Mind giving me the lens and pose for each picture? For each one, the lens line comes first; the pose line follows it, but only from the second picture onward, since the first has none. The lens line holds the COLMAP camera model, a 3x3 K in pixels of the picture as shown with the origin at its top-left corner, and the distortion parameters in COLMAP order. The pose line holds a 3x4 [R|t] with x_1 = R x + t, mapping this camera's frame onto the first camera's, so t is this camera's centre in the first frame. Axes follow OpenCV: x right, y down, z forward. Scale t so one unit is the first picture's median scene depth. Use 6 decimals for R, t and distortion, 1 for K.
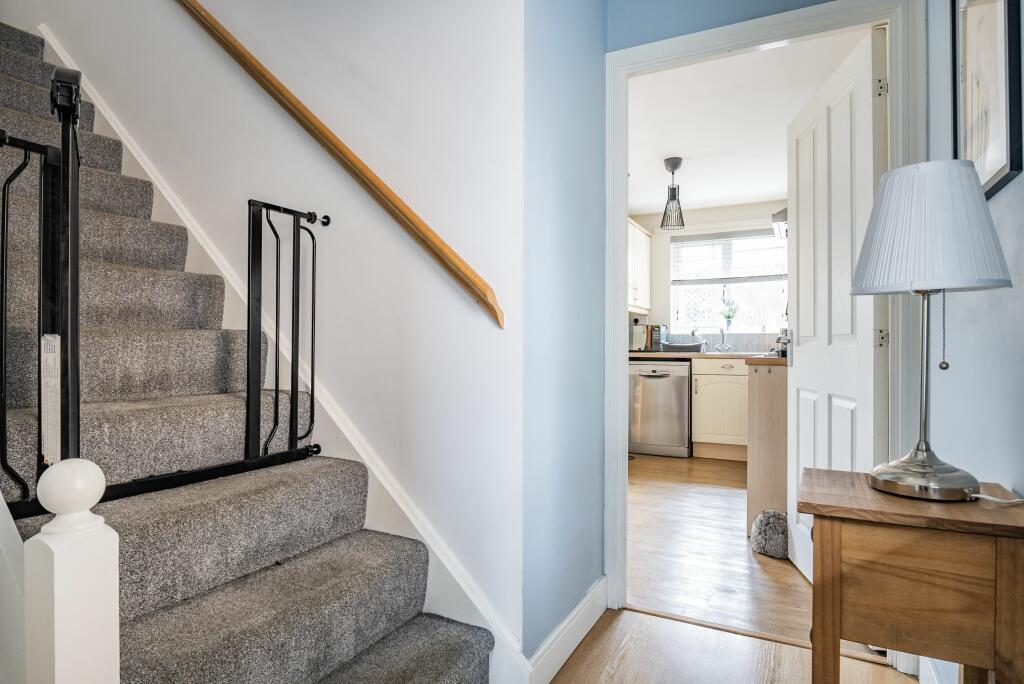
lens RADIAL K [[593.5, 0, 512.0], [0, 593.5, 342.0], [0, 0, 1]] dist [-0.003276, -0.000395]
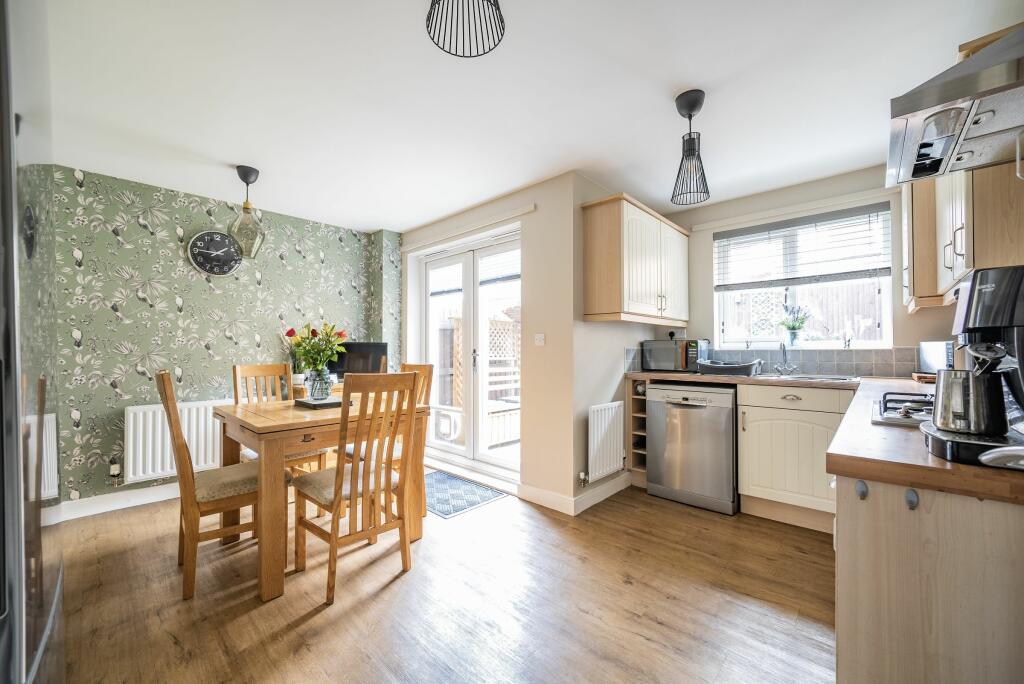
lens RADIAL K [[403.9, 0, 512.0], [0, 403.9, 342.0], [0, 0, 1]] dist [-0.004675, 0.000249]
pose [[0.963360, -0.009155, -0.268054, 0.162097], [0.007051, 0.999936, -0.008811, -0.023770], [0.268118, 0.006598, 0.963364, 0.419528]]
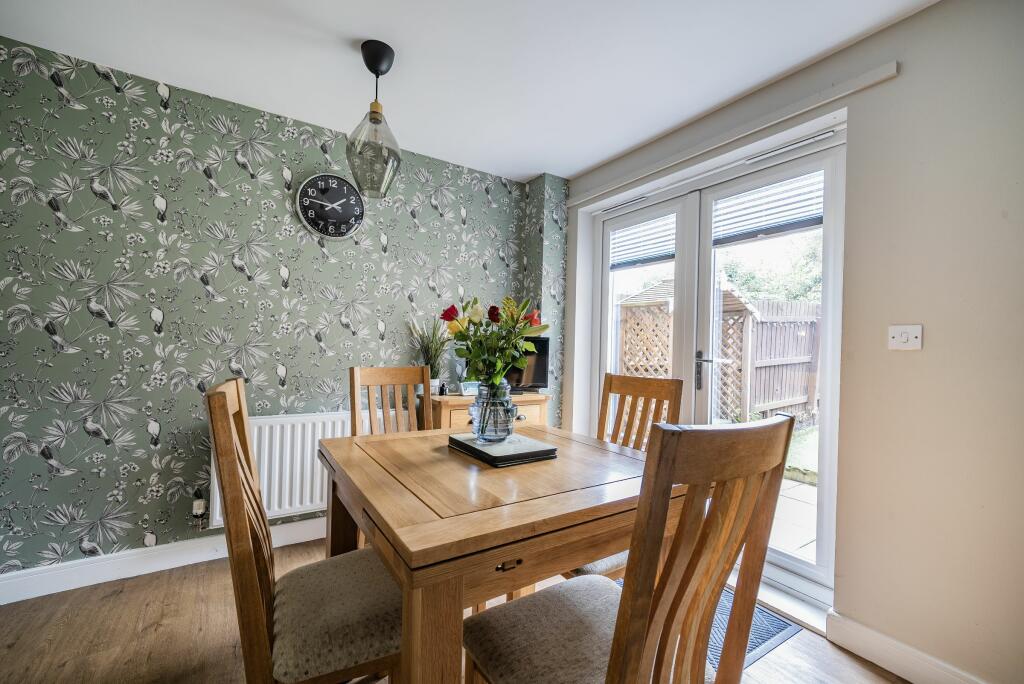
lens RADIAL K [[424.2, 0, 512.0], [0, 424.2, 342.0], [0, 0, 1]] dist [-0.000522, -0.000207]
pose [[0.873004, 0.015145, -0.487478, -0.039631], [-0.019146, 0.999812, -0.003225, -0.022652], [0.487337, 0.012149, 0.873130, 0.585629]]
